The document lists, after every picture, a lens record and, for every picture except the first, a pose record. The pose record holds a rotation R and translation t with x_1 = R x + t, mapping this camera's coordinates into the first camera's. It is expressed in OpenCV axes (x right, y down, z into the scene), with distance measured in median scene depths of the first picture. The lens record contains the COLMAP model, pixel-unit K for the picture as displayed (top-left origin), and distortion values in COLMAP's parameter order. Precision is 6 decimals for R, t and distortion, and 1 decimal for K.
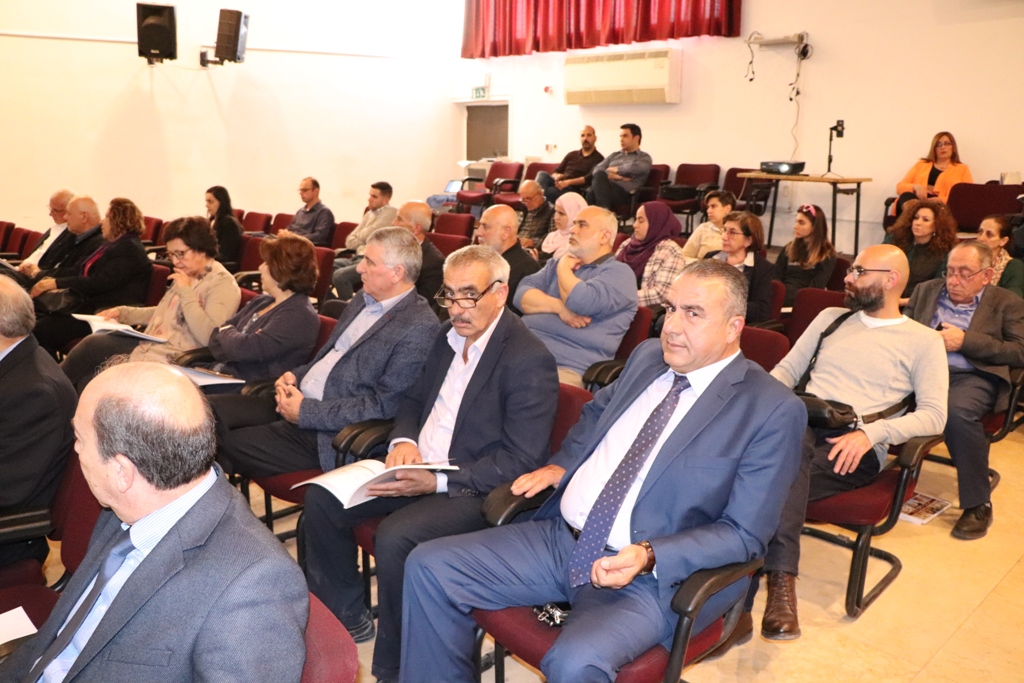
lens RADIAL K [[844.4, 0, 497.5], [0, 844.4, 347.2], [0, 0, 1]] dist [-0.192255, 0.161616]
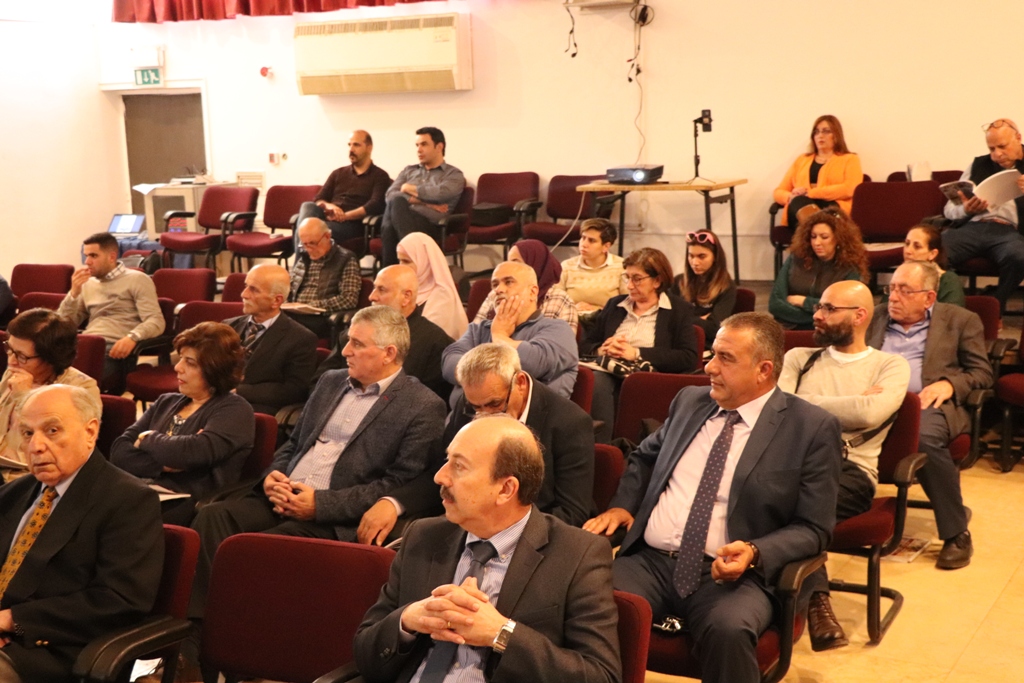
lens RADIAL K [[1410.5, 0, 523.4], [0, 1410.5, 341.6], [0, 0, 1]] dist [-0.010257, 0.490197]
pose [[0.949754, -0.089681, 0.299873, -0.165179], [0.113976, 0.991388, -0.064496, 0.007248], [-0.291507, 0.095434, 0.951796, -0.209295]]
